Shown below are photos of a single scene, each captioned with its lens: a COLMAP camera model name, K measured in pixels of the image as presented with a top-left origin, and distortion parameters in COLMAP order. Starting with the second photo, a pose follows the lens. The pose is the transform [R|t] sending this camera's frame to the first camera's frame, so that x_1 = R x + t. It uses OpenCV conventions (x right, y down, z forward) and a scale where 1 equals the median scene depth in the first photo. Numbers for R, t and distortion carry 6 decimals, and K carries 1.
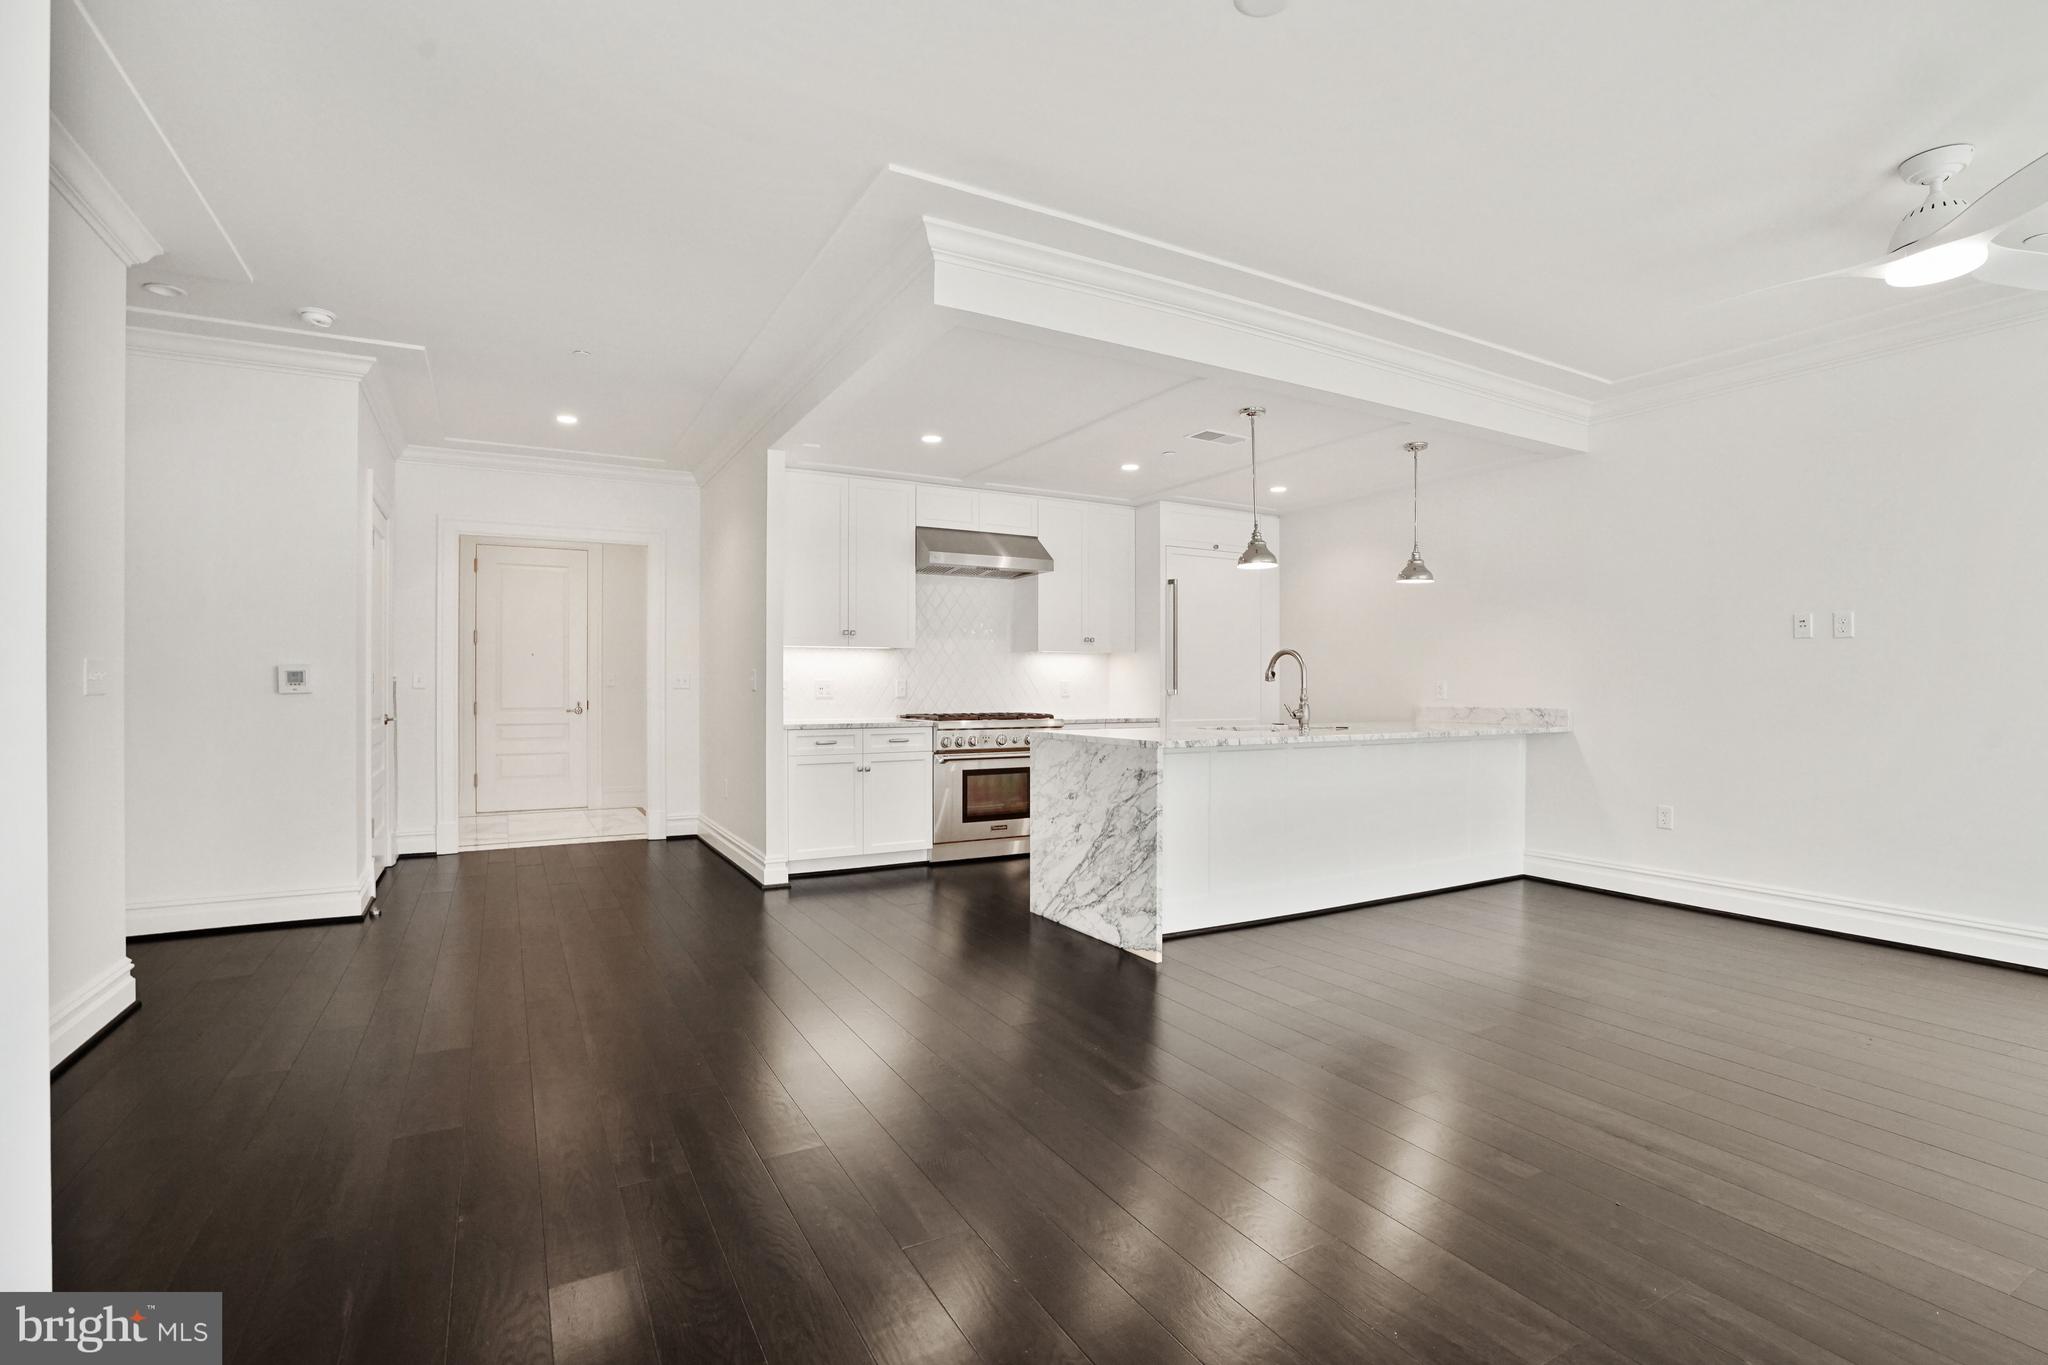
lens RADIAL K [[947.4, 0, 1030.6], [0, 947.4, 684.1], [0, 0, 1]] dist [-0.048057, 0.010640]
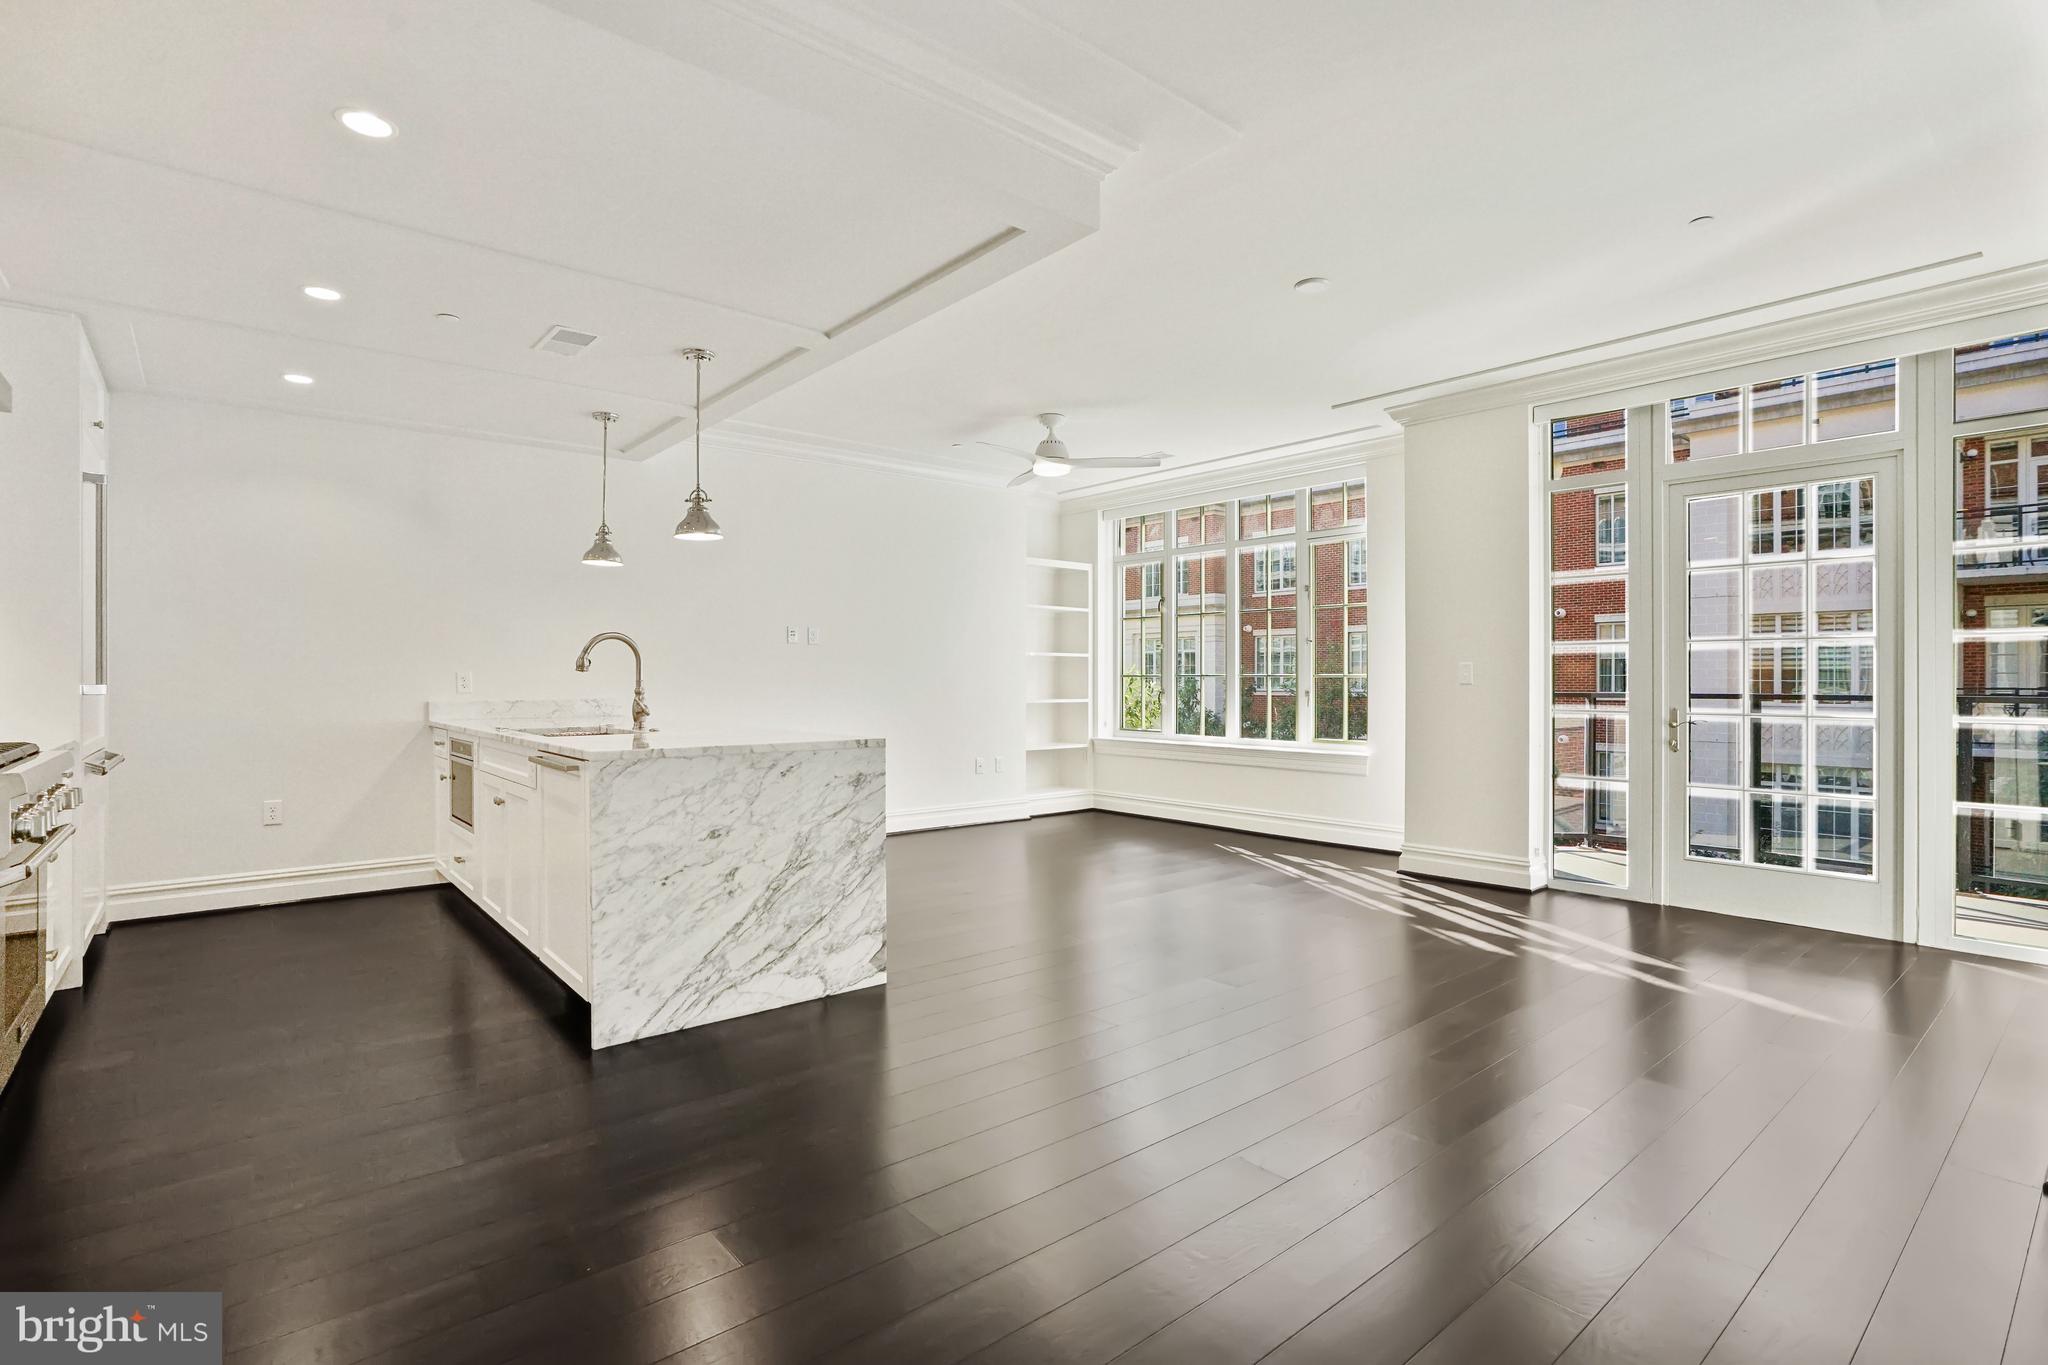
lens RADIAL K [[947.4, 0, 1017.2], [0, 947.4, 690.9], [0, 0, 1]] dist [-0.048057, 0.010640]
pose [[-0.170523, -0.012396, 0.985276, -0.608319], [-0.002967, 0.999923, 0.012067, 0.003166], [-0.985349, -0.000865, -0.170547, 0.805960]]
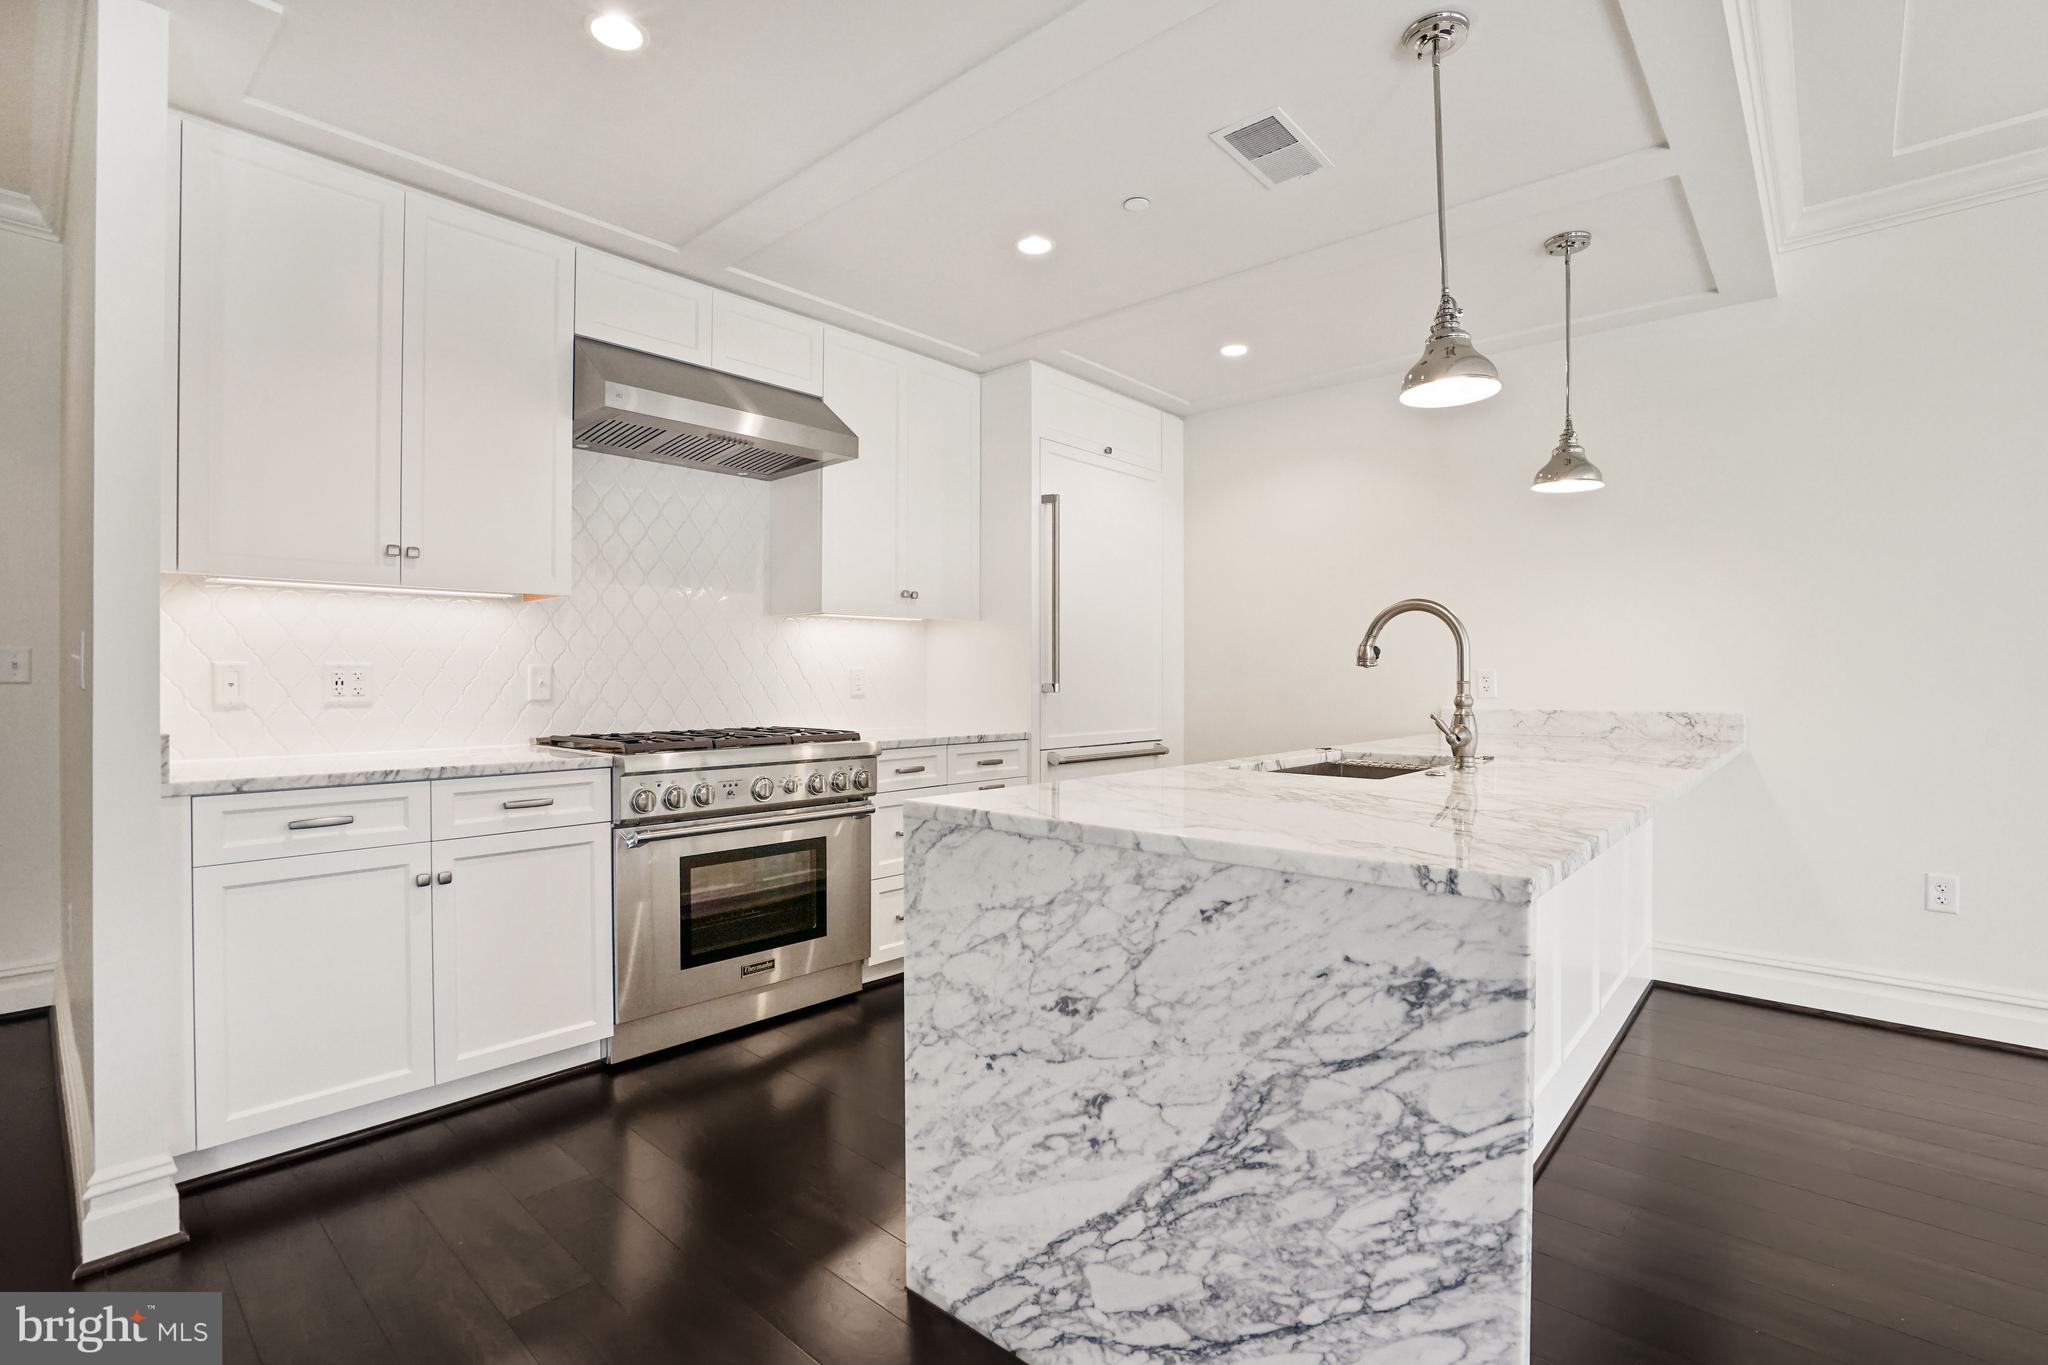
lens RADIAL K [[947.4, 0, 1017.8], [0, 947.4, 683.2], [0, 0, 1]] dist [-0.048057, 0.010640]
pose [[0.951760, -0.002866, 0.306831, -0.067489], [0.000854, 0.999977, 0.006689, 0.002482], [-0.306843, -0.006104, 0.951741, 0.619706]]
